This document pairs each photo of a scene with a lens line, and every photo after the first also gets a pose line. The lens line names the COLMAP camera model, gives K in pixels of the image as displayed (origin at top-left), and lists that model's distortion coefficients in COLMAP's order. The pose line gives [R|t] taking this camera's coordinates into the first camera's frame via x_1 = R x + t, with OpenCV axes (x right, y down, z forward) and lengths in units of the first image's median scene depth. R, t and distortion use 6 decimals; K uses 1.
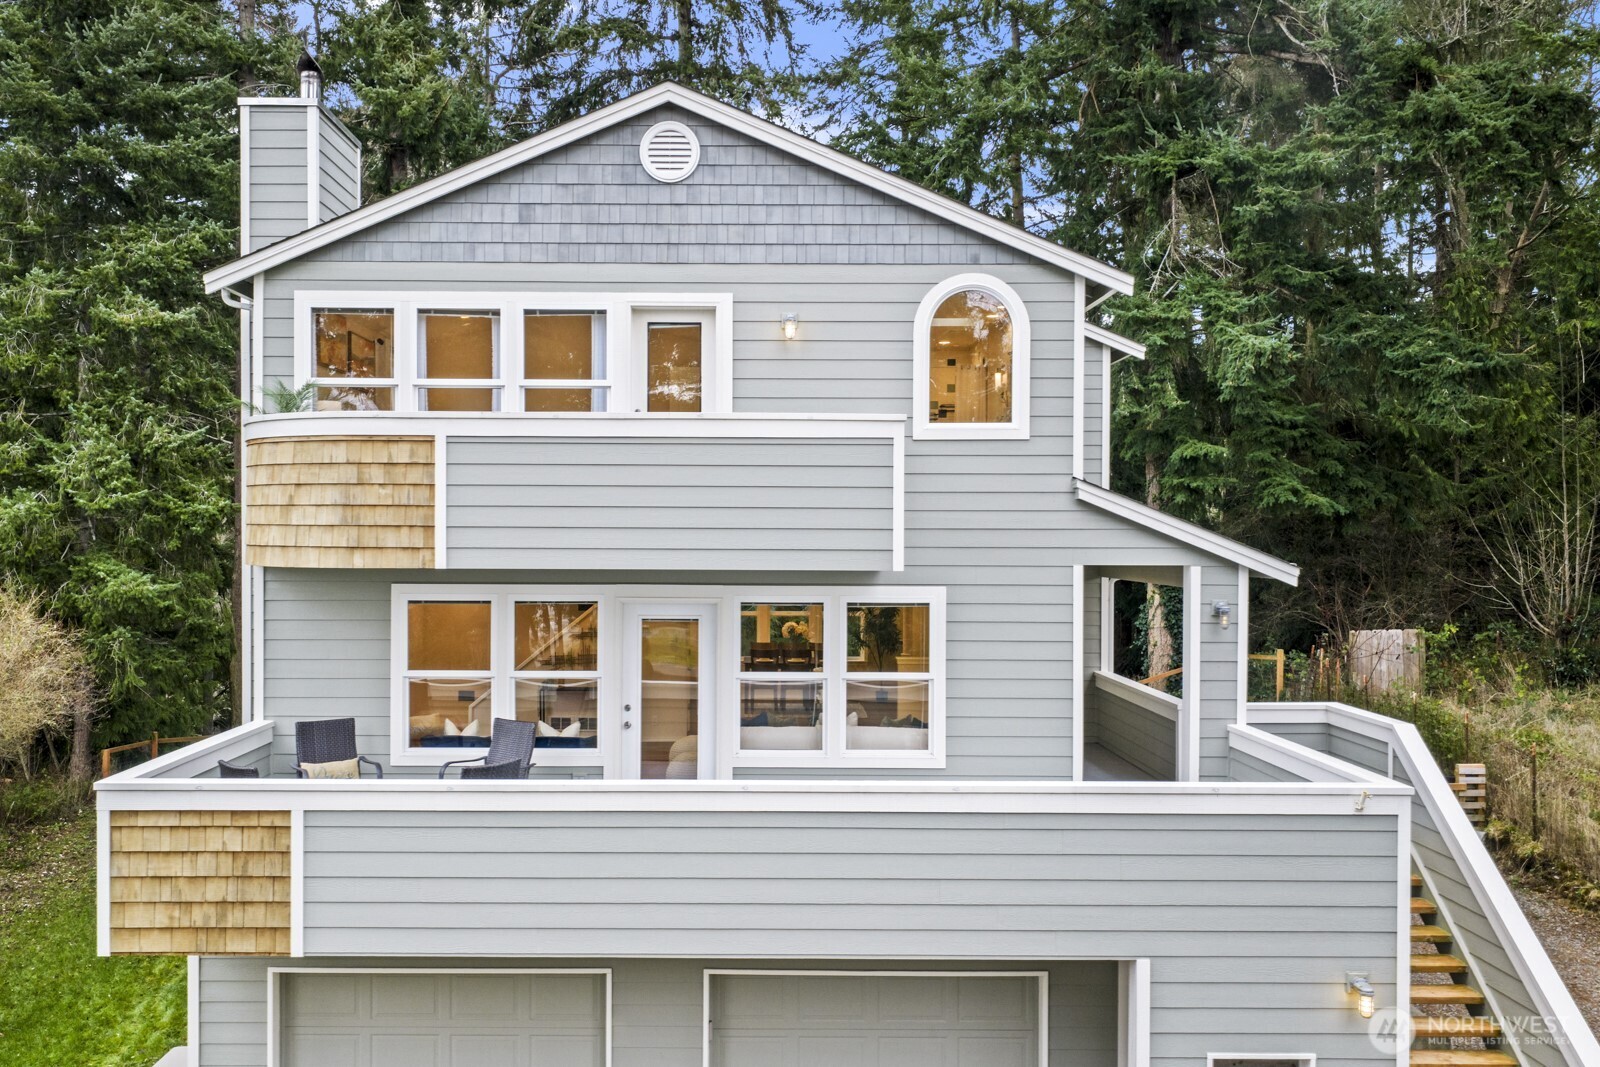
lens RADIAL K [[1351.9, 0, 735.7], [0, 1351.9, 535.5], [0, 0, 1]] dist [0.002306, 0.000177]
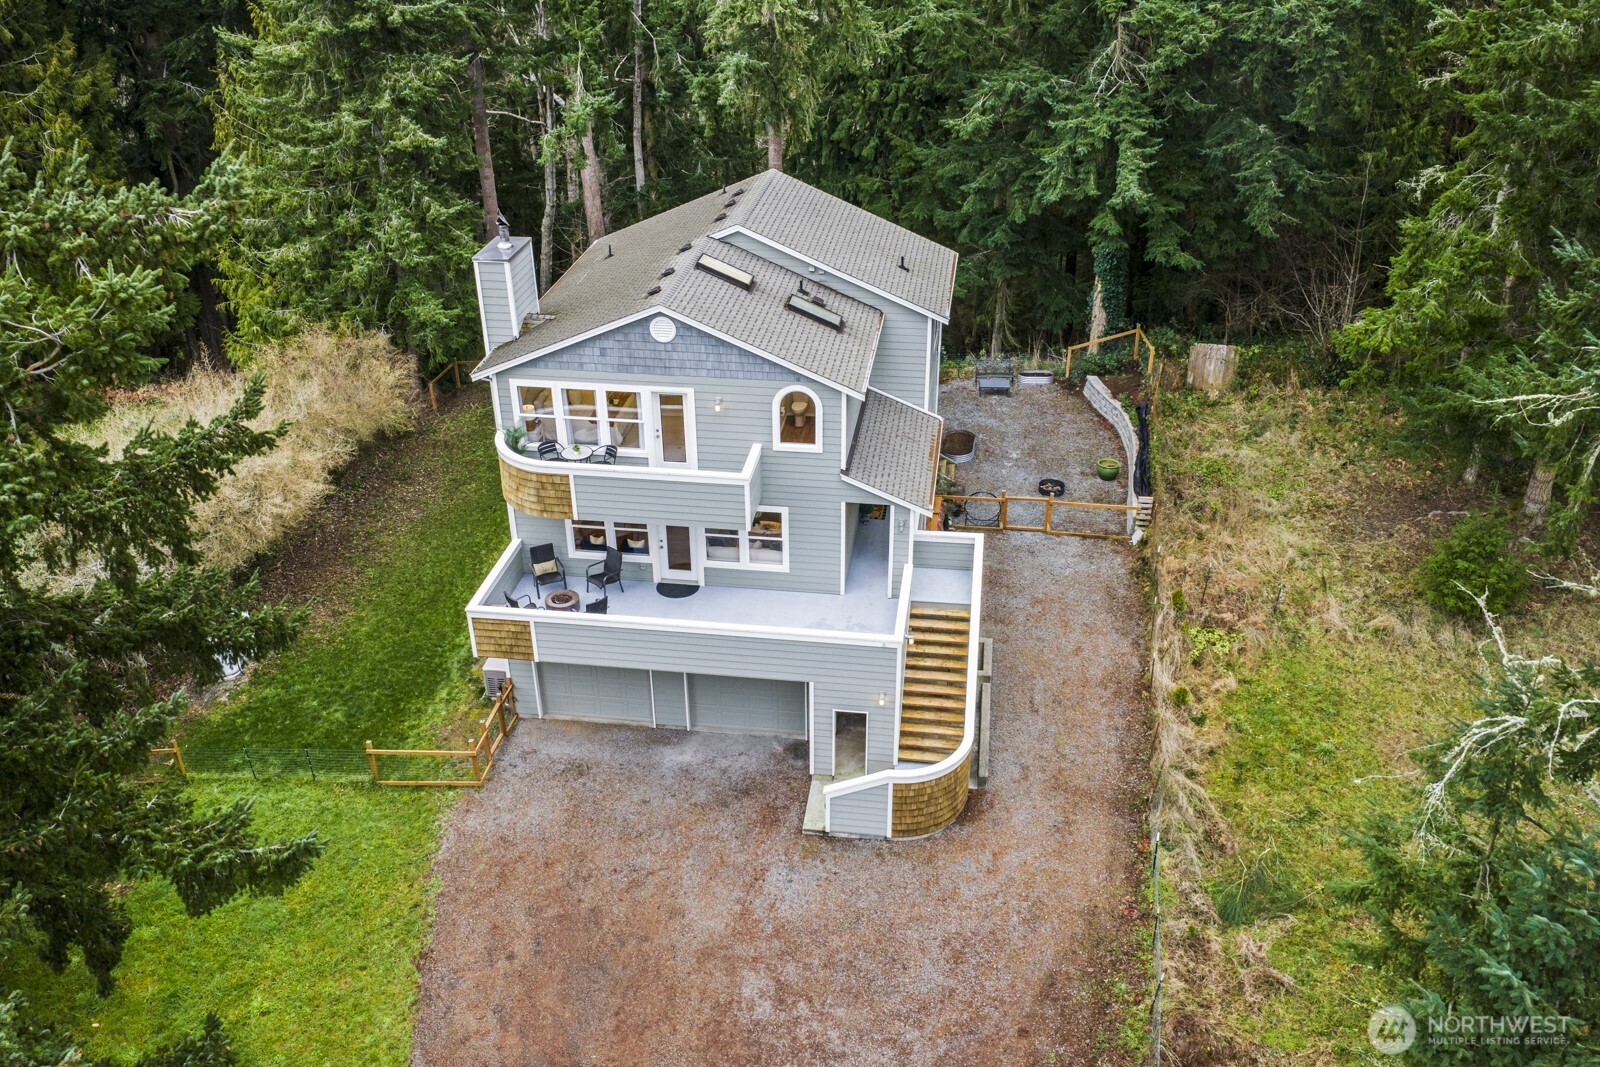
lens RADIAL K [[1345.9, 0, 800.0], [0, 1345.9, 533.5], [0, 0, 1]] dist [0.005451, -0.005522]
pose [[0.990228, 0.058239, -0.126714, 0.478246], [0.010807, 0.873844, 0.486086, -1.068638], [0.139037, -0.482705, 0.864676, -1.060833]]
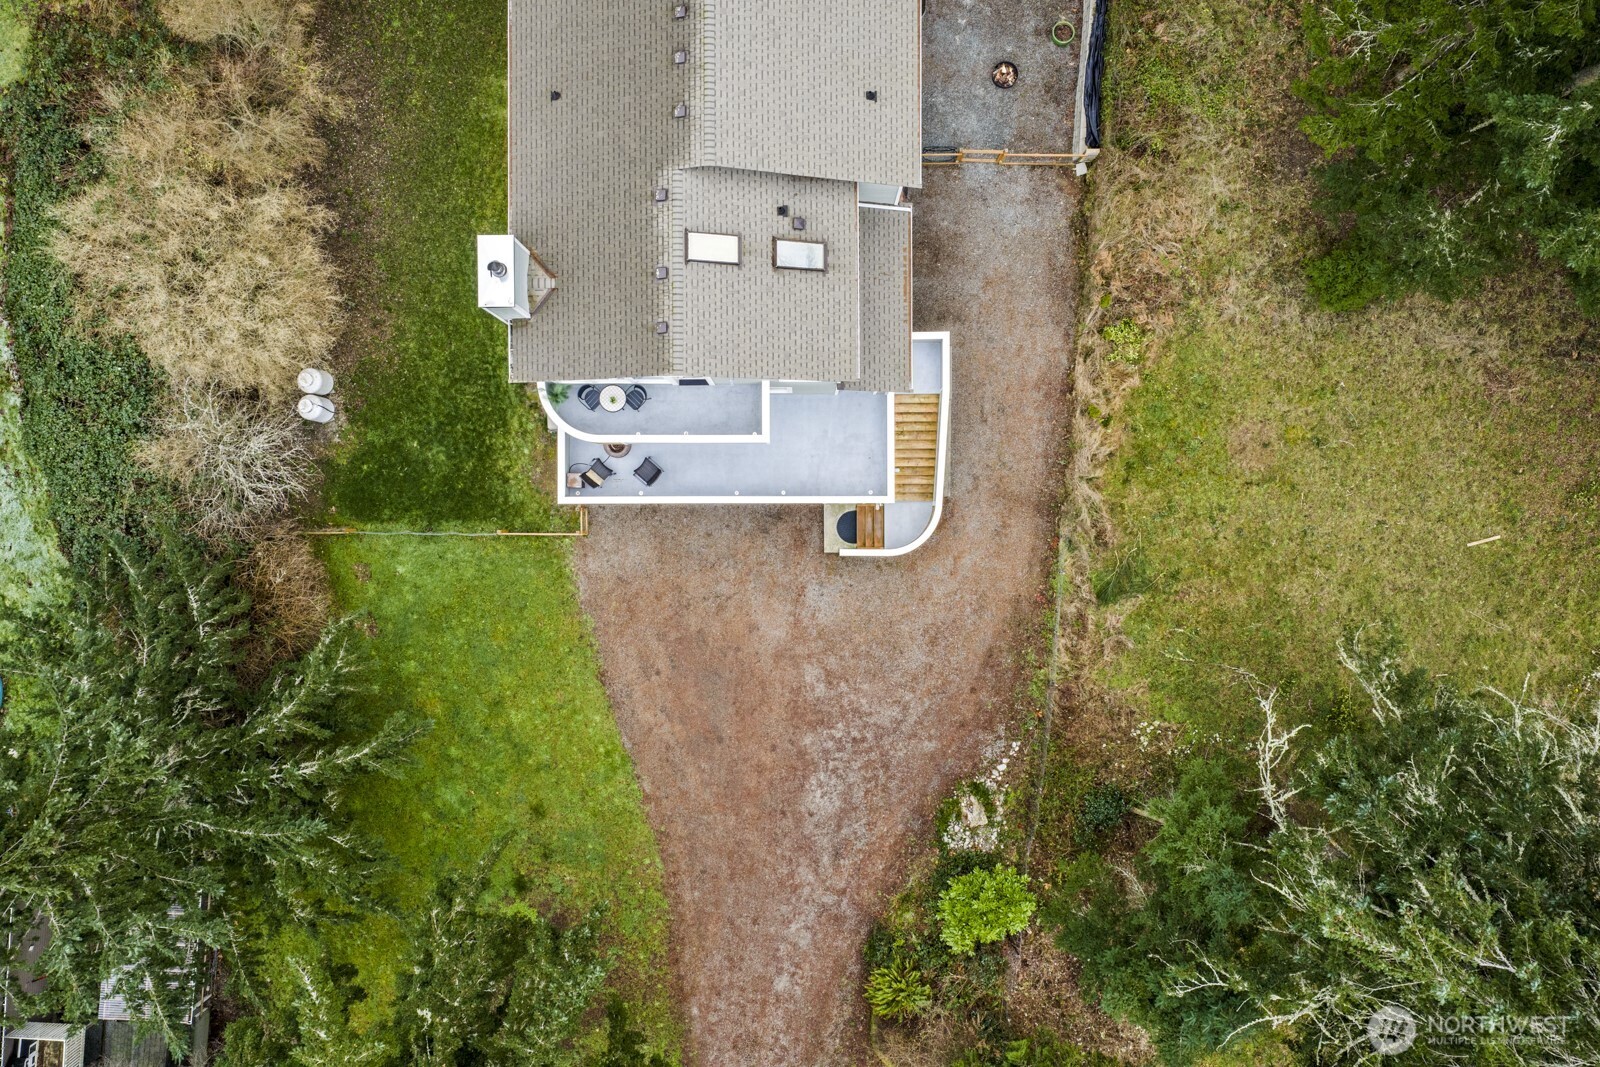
lens RADIAL K [[1345.9, 0, 800.0], [0, 1345.9, 533.5], [0, 0, 1]] dist [0.005451, -0.005522]
pose [[0.999956, -0.005580, -0.007562, 0.209285], [0.007467, -0.016866, 0.999830, -2.713932], [-0.005707, -0.999842, -0.016823, 0.640464]]
